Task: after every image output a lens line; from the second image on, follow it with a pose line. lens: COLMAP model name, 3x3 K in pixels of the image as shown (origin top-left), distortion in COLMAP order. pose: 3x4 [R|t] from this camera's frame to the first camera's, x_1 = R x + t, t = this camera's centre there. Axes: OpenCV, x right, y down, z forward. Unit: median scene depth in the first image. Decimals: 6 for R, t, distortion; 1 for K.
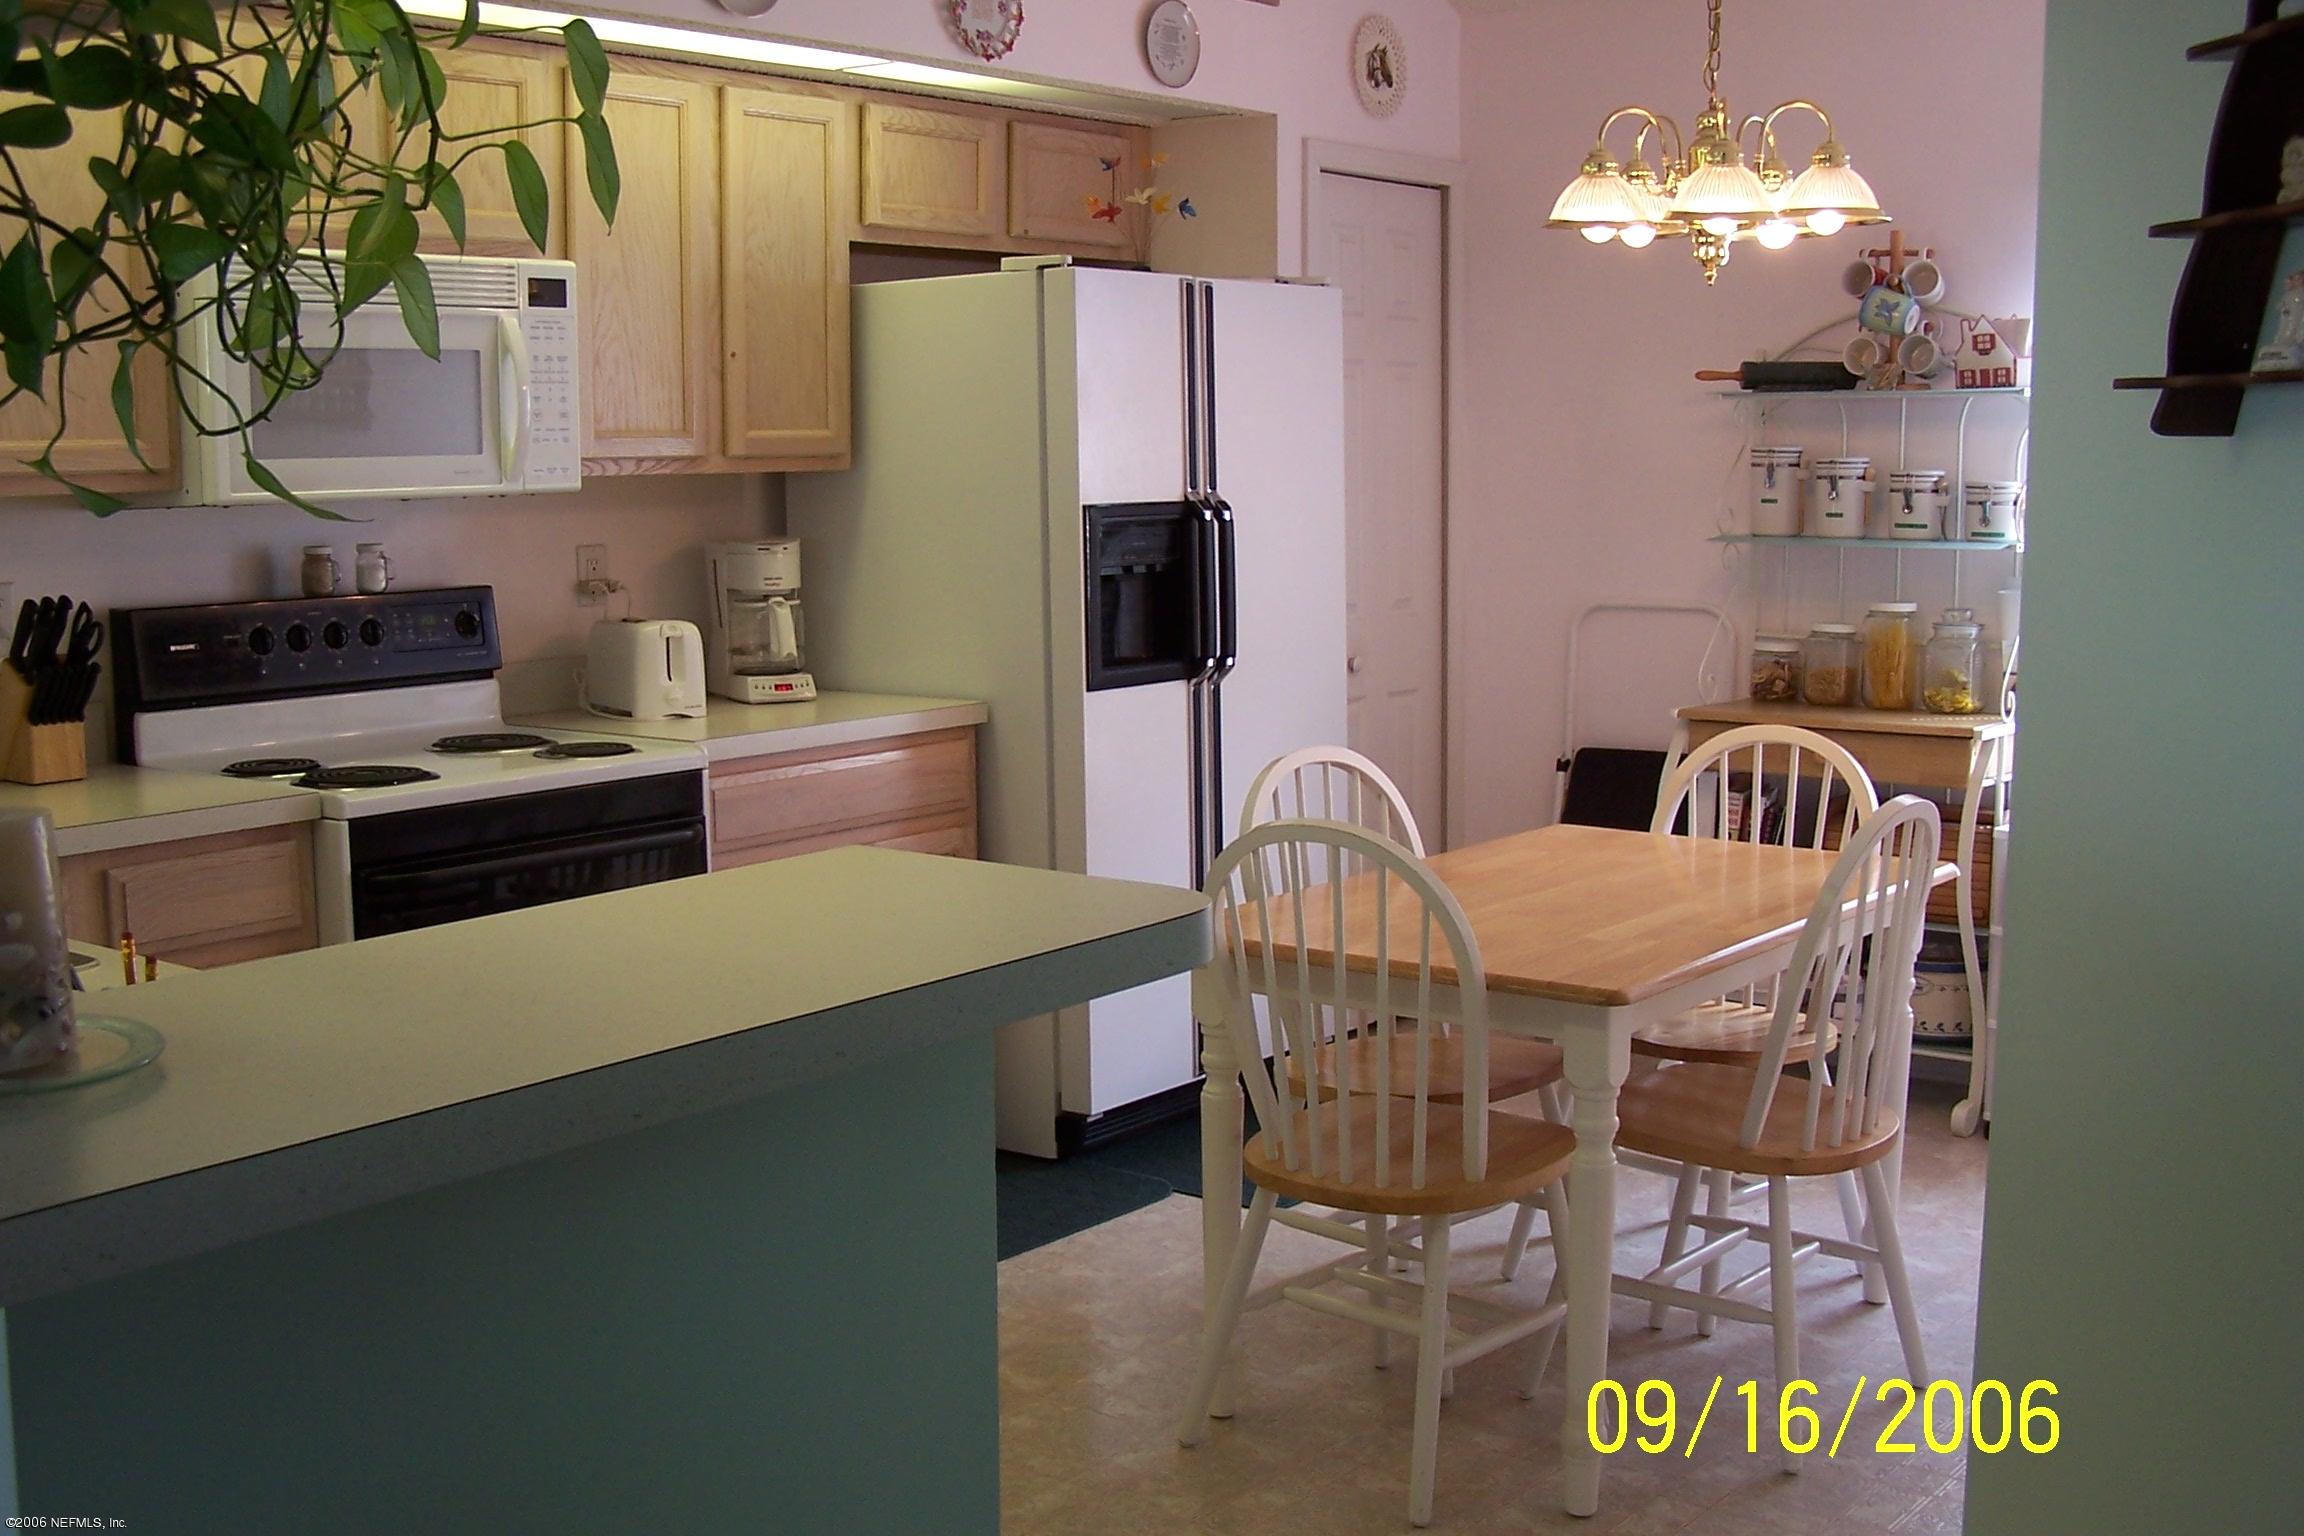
lens RADIAL K [[2565.9, 0, 1106.9], [0, 2565.9, 775.2], [0, 0, 1]] dist [-0.194816, 0.351194]
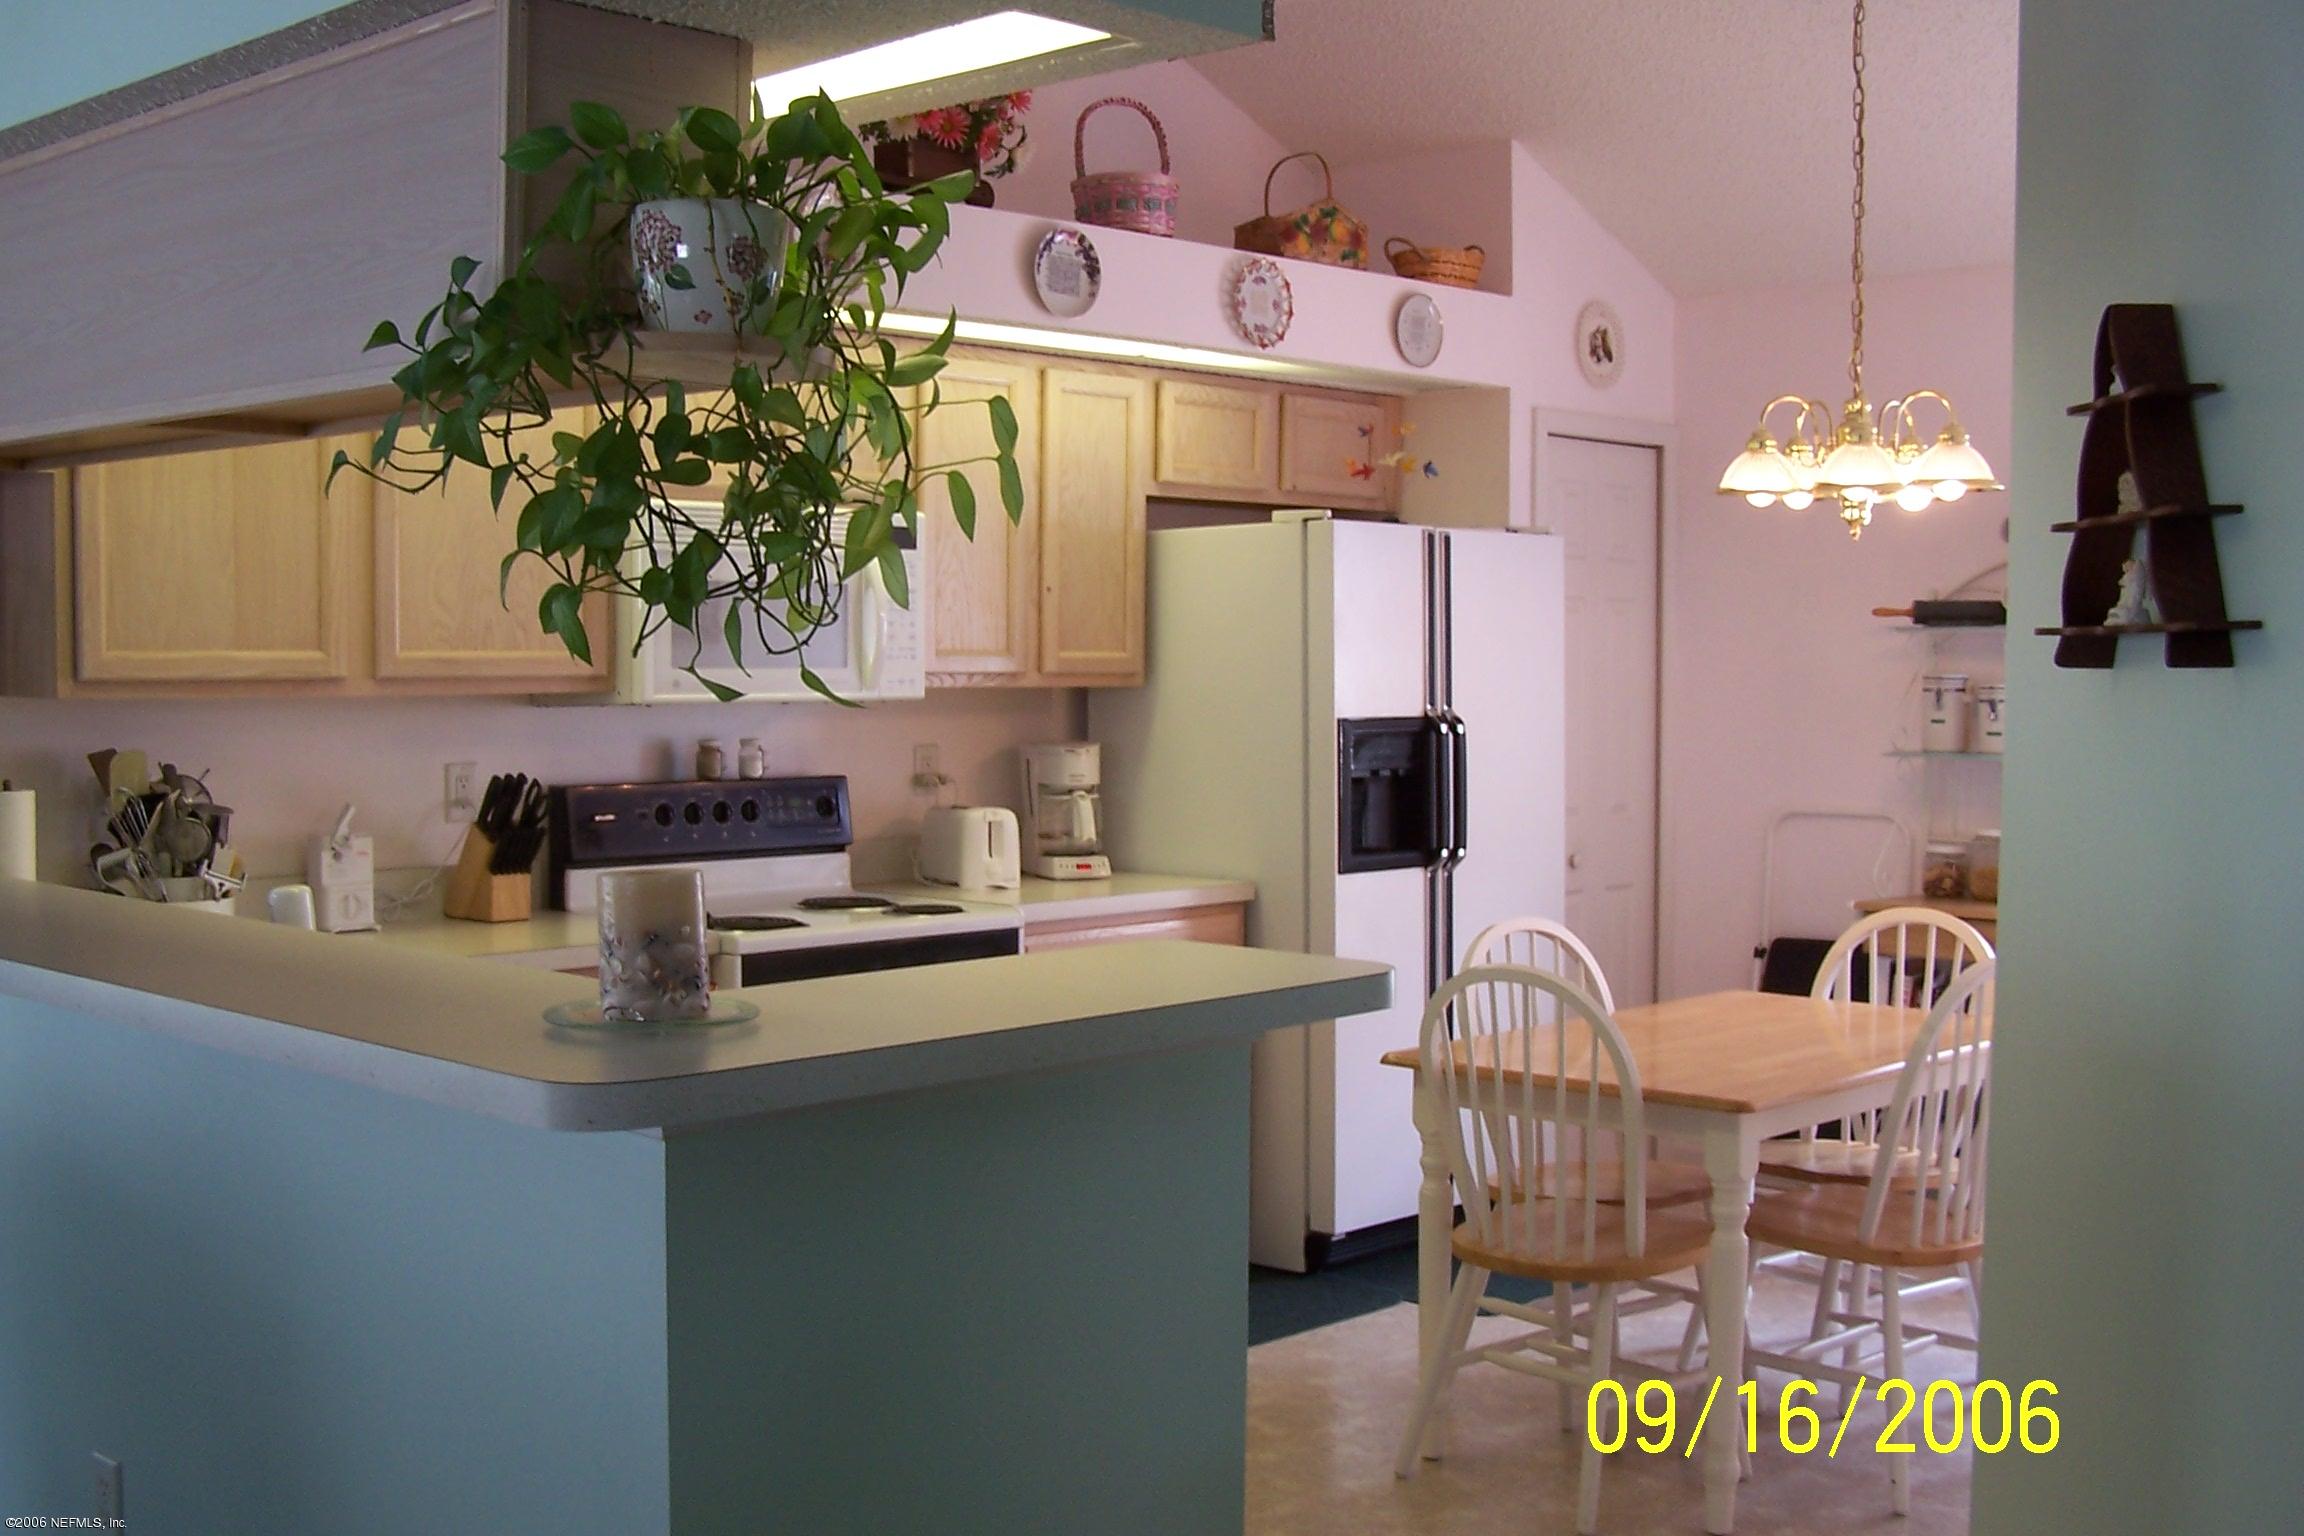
lens RADIAL K [[2565.9, 0, 1106.9], [0, 2565.9, 775.2], [0, 0, 1]] dist [-0.194816, 0.351194]
pose [[0.994215, 0.015347, -0.106306, 0.011125], [-0.024381, 0.996150, -0.084212, 0.024496], [0.104604, 0.086317, 0.990761, -0.194797]]
